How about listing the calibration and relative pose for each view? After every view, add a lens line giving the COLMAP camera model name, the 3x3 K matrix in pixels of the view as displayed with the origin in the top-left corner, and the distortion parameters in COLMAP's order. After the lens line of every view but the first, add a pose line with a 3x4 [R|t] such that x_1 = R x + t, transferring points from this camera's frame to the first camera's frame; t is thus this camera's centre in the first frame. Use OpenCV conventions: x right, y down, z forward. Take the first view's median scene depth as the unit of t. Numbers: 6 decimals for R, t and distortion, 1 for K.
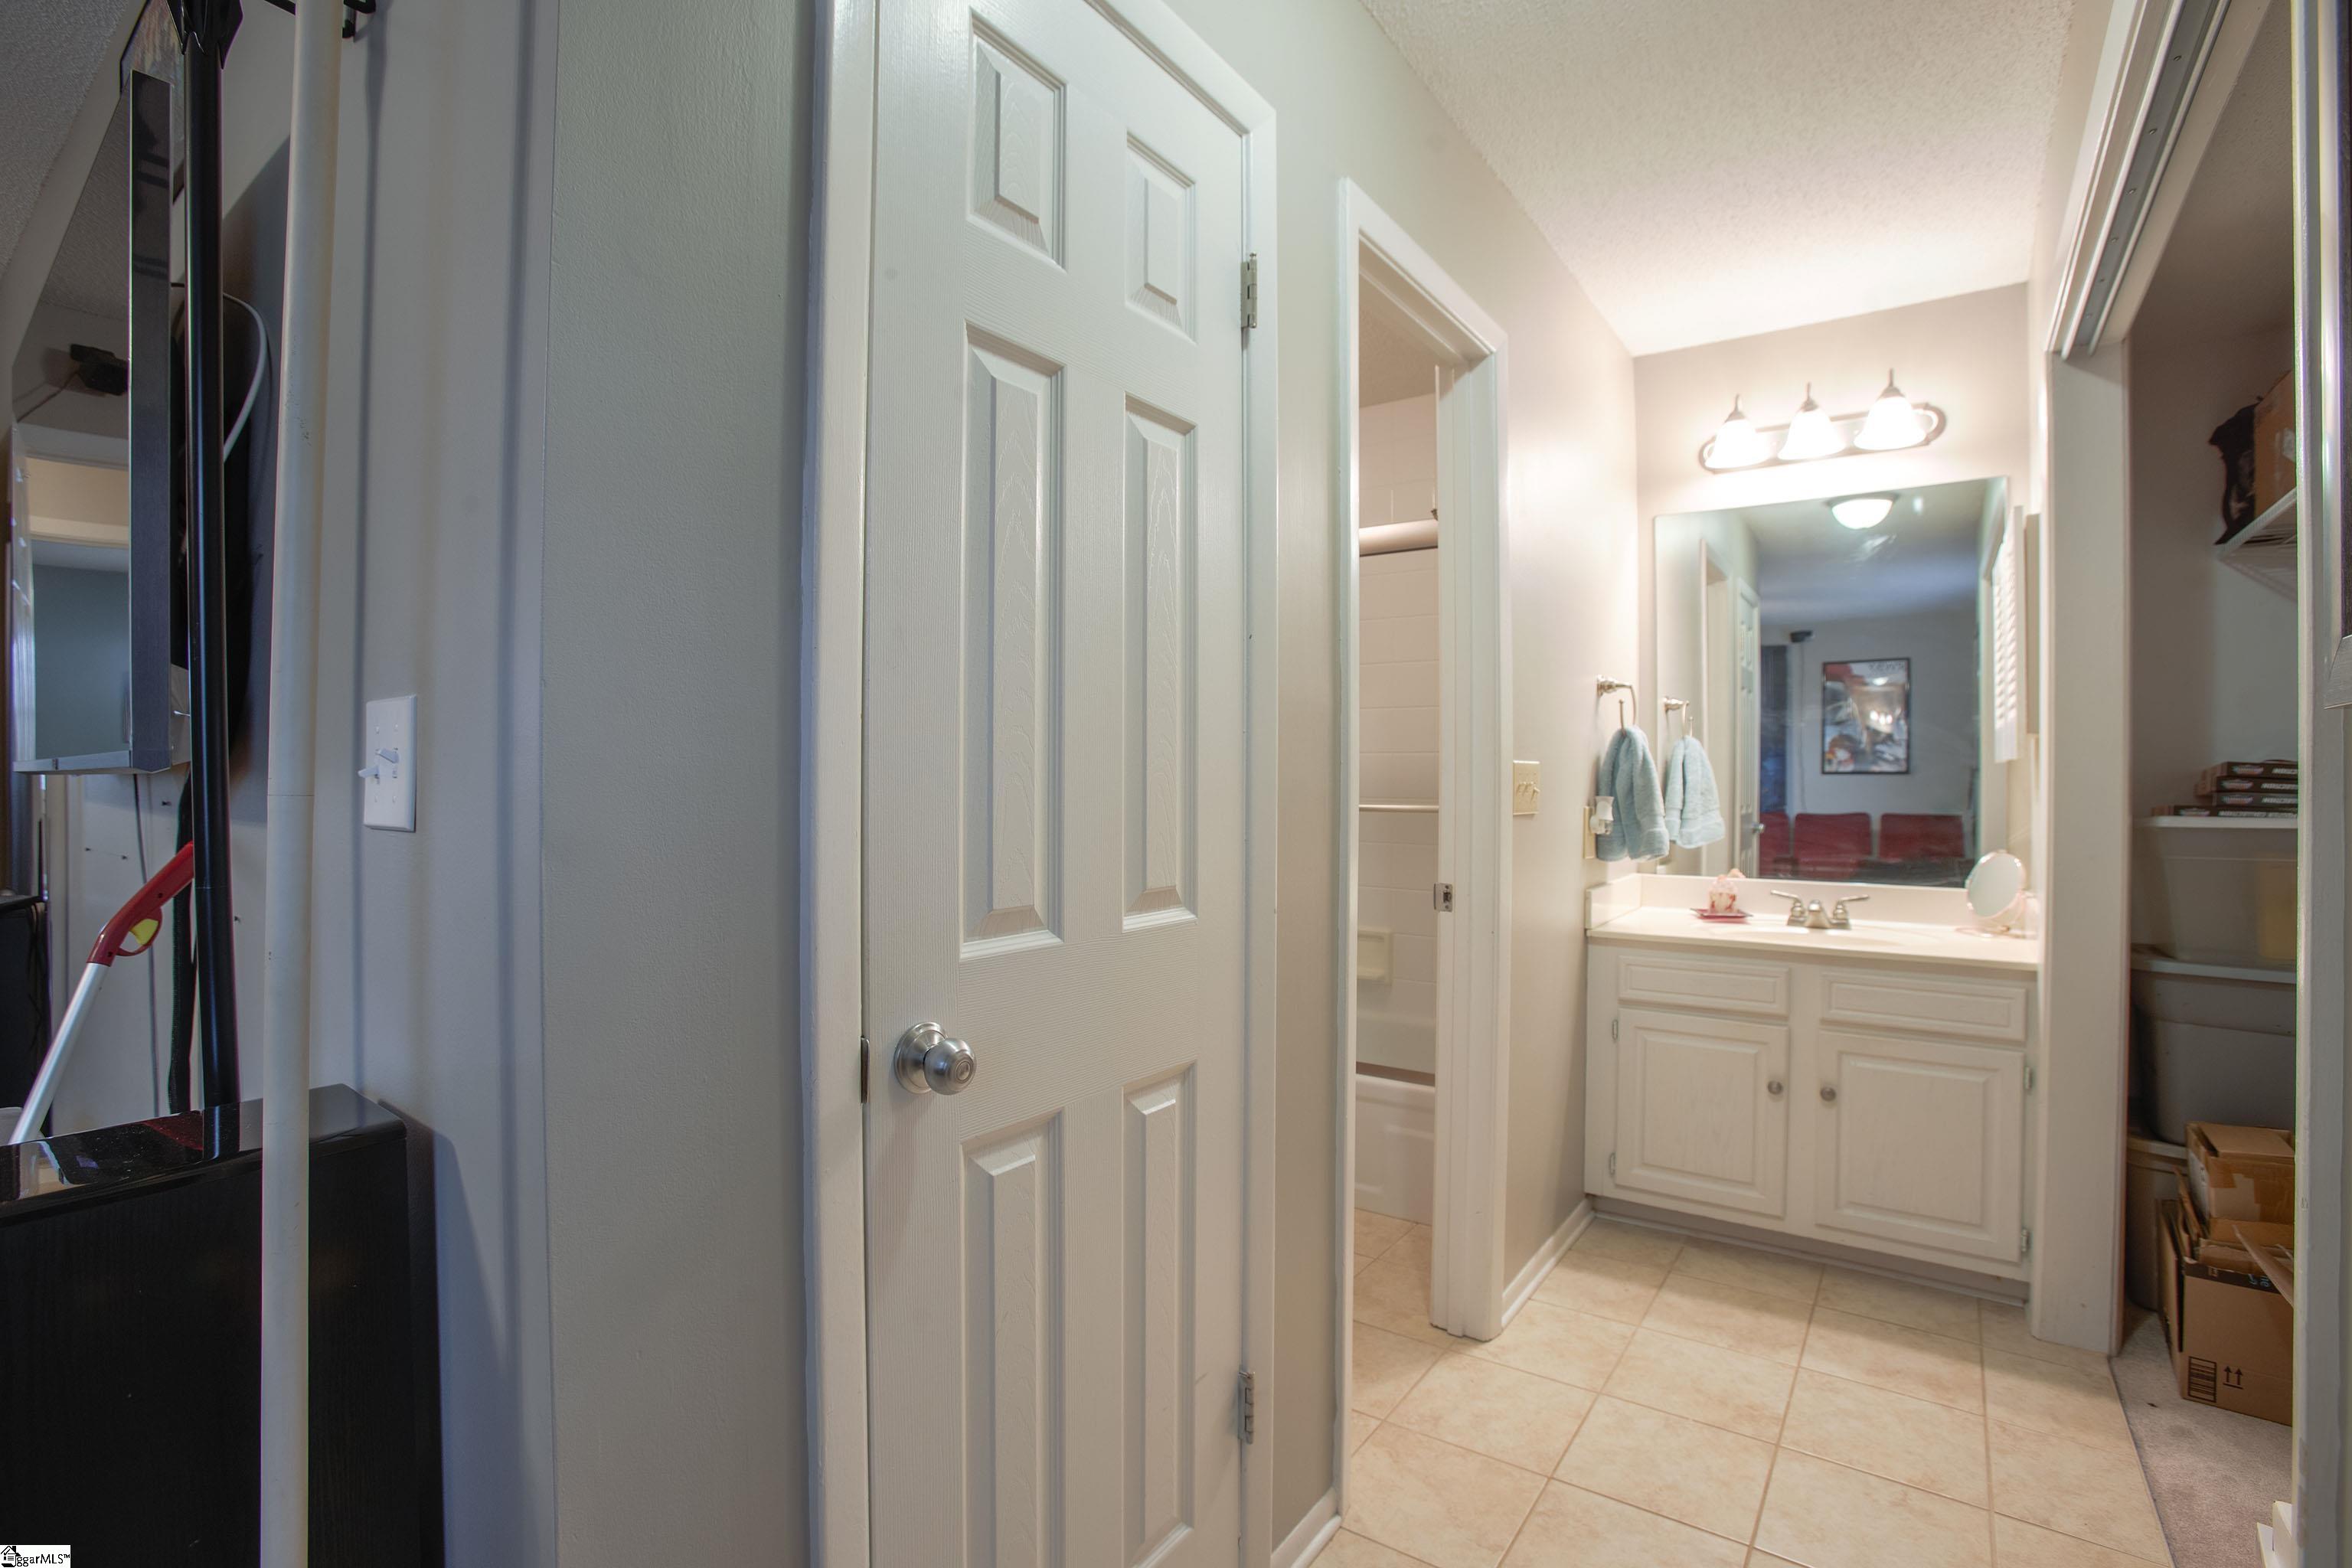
lens RADIAL K [[1105.9, 0, 1172.5], [0, 1105.9, 777.5], [0, 0, 1]] dist [-0.082933, 0.038251]
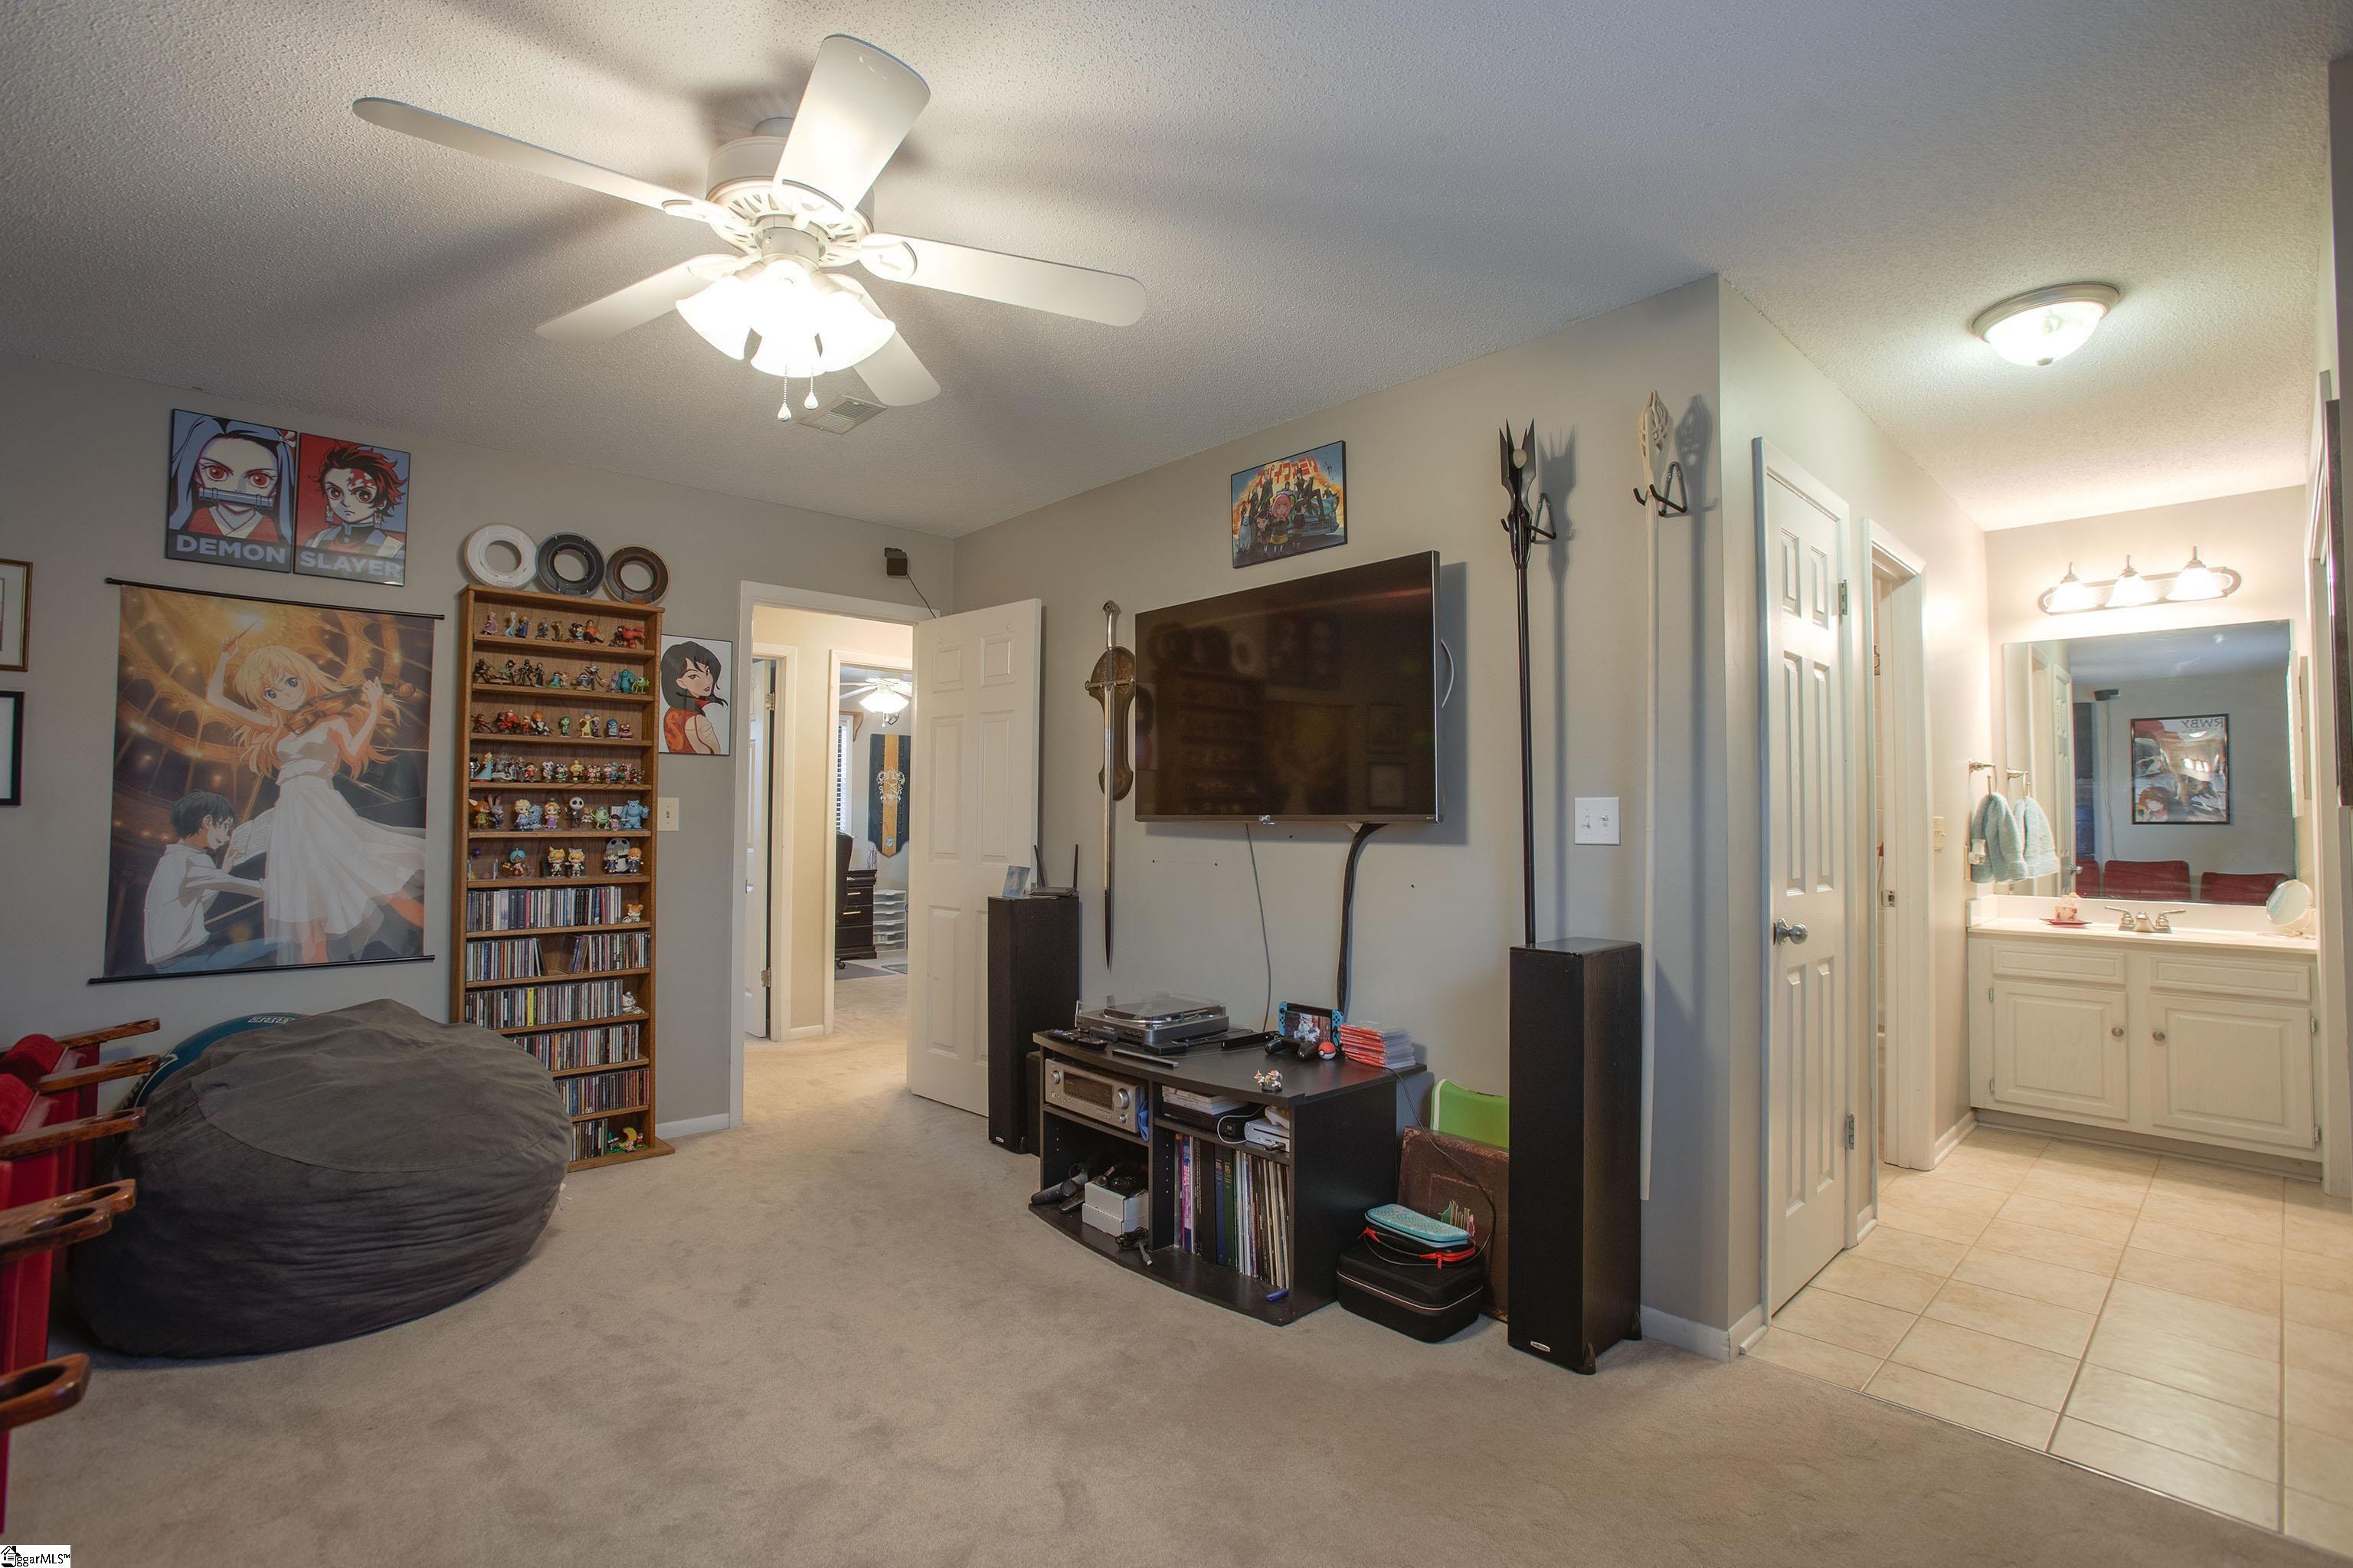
lens RADIAL K [[1046.1, 0, 1212.3], [0, 1046.1, 782.4], [0, 0, 1]] dist [-0.049451, 0.019122]
pose [[0.982088, -0.002543, -0.188407, -0.372490], [-0.005004, 0.999204, -0.039568, -0.000051], [0.188358, 0.039802, 0.981294, -0.582050]]
